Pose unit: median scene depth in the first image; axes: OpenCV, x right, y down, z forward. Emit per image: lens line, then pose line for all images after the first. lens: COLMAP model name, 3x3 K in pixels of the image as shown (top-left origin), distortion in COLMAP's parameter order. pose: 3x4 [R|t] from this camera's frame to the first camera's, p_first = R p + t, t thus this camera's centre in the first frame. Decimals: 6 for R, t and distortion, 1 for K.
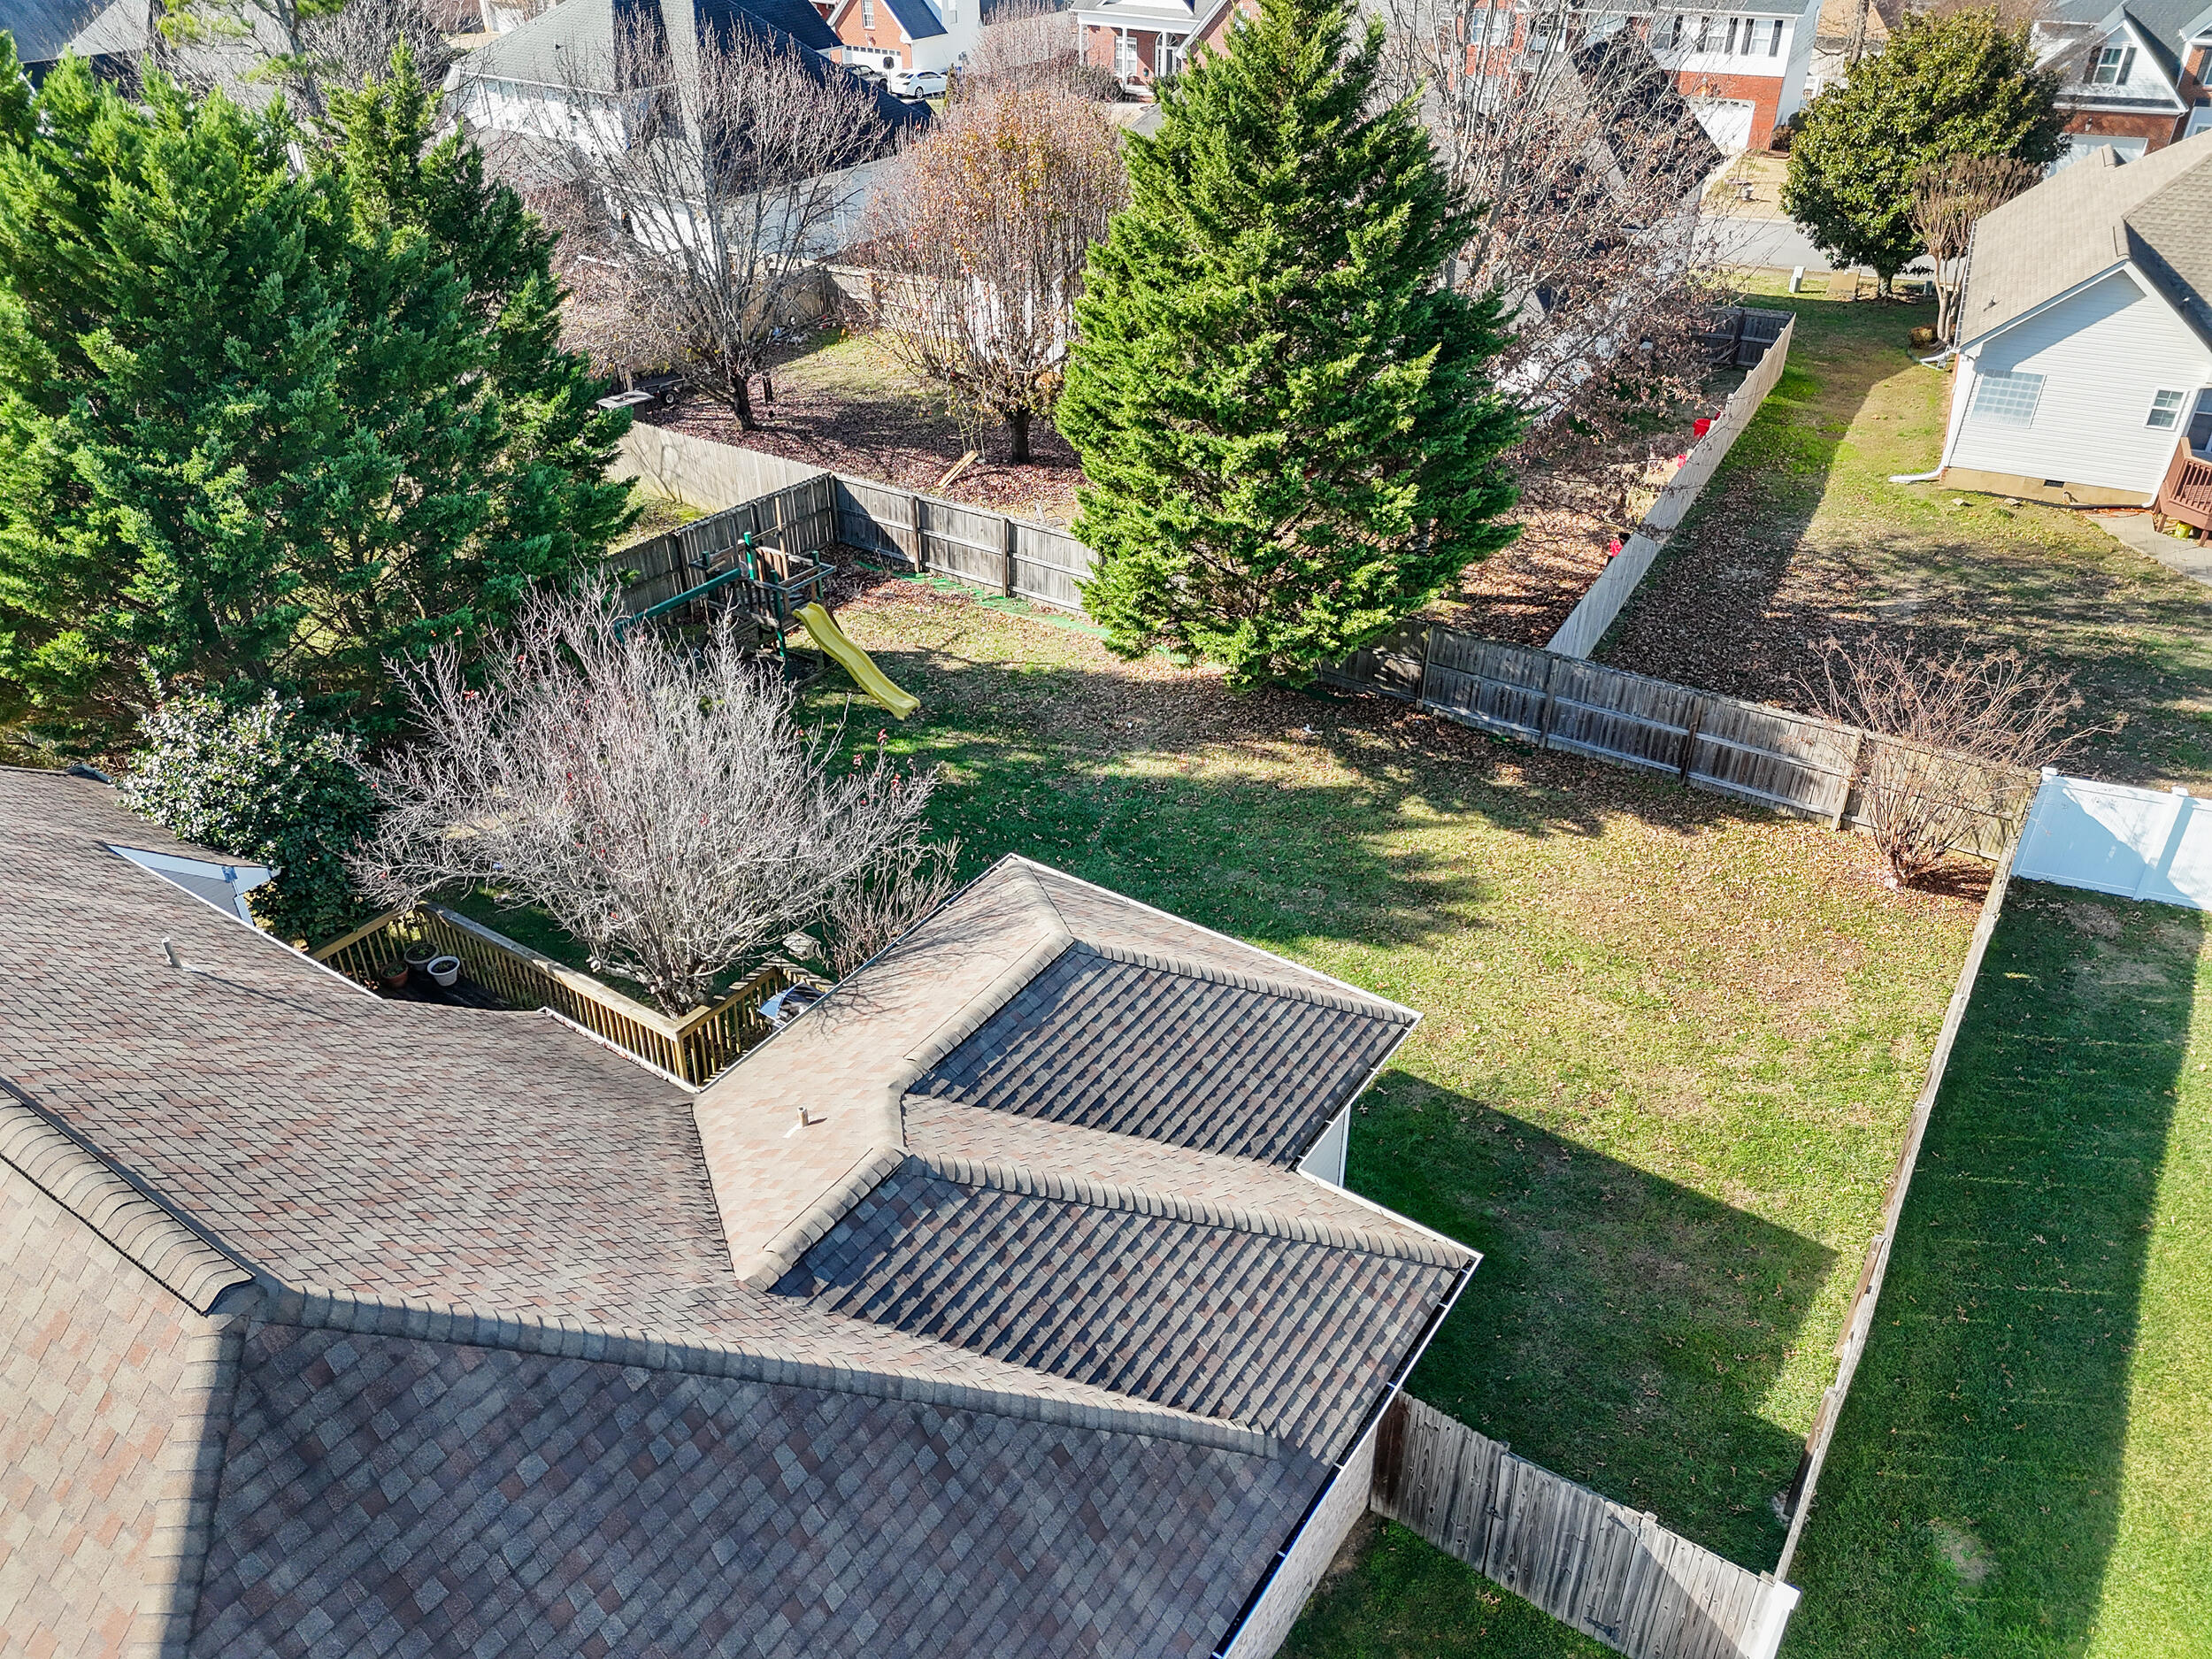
lens RADIAL K [[1649.9, 0, 1106.0], [0, 1649.9, 829.5], [0, 0, 1]] dist [0.002692, -0.002412]
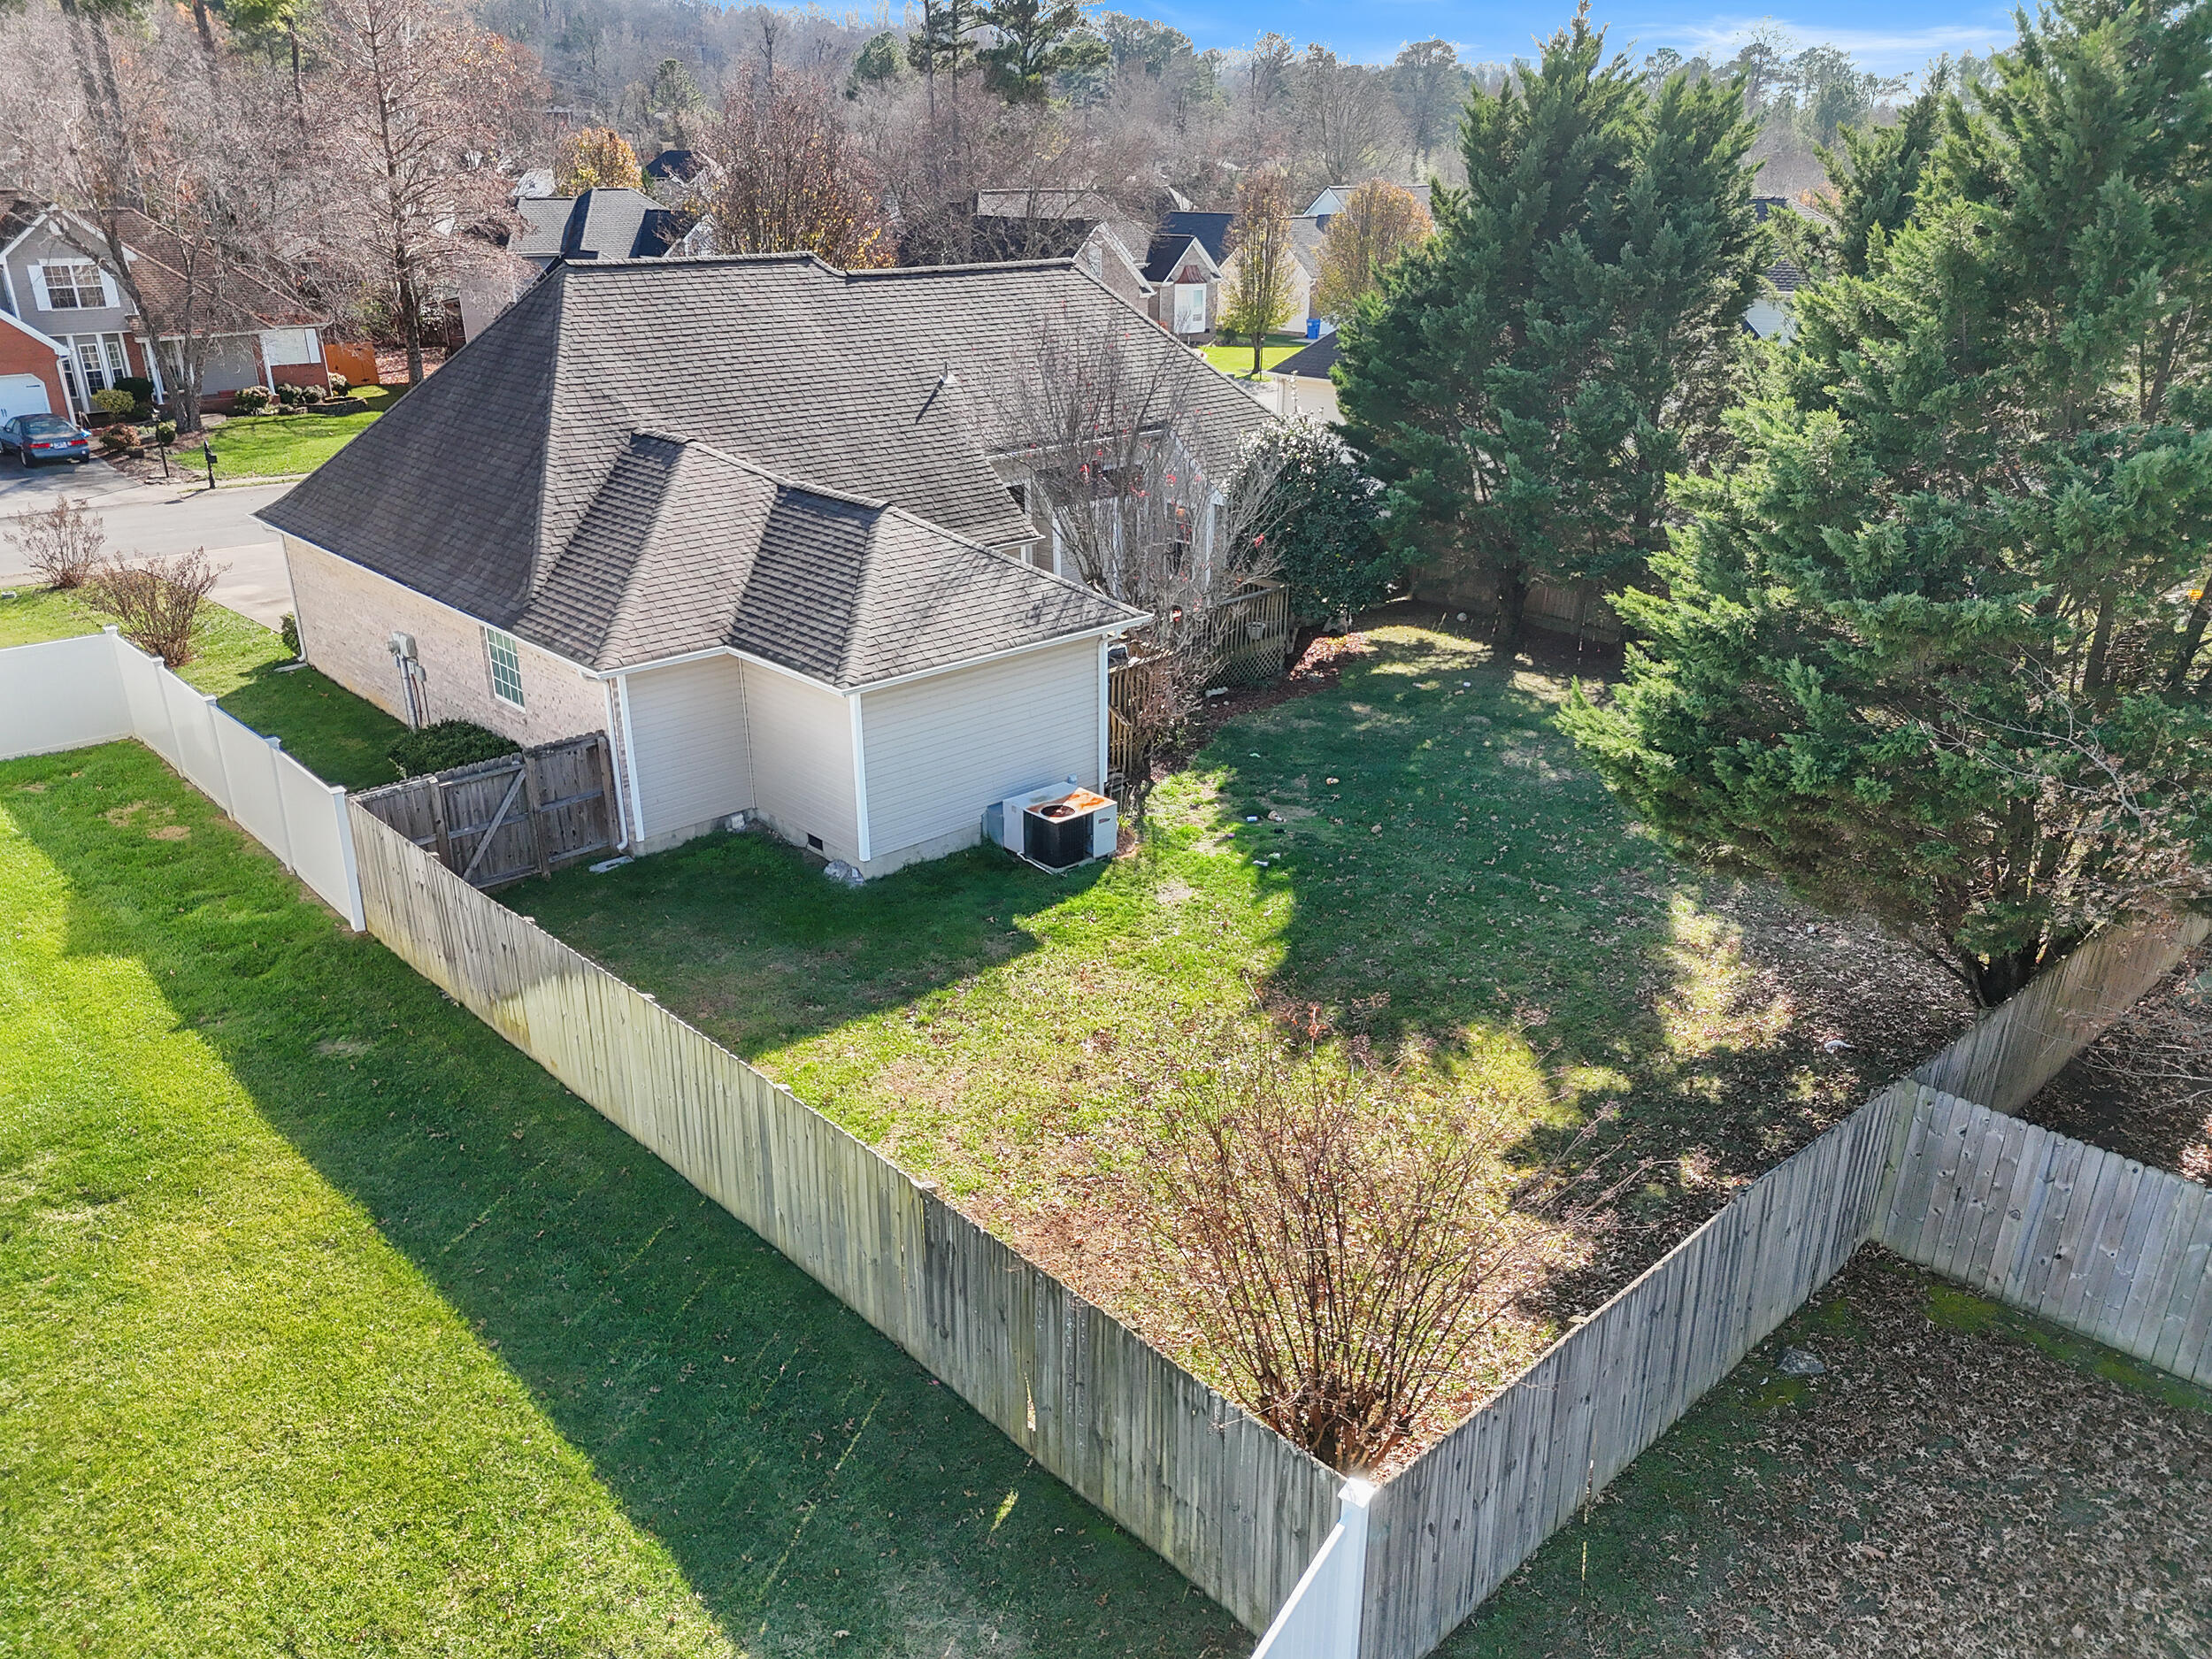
lens RADIAL K [[1649.9, 0, 1106.0], [0, 1649.9, 829.5], [0, 0, 1]] dist [0.002692, -0.002412]
pose [[-0.223748, 0.375866, -0.899256, 0.820637], [-0.523563, 0.731870, 0.436173, -0.282807], [0.822082, 0.568410, 0.033035, 0.770314]]
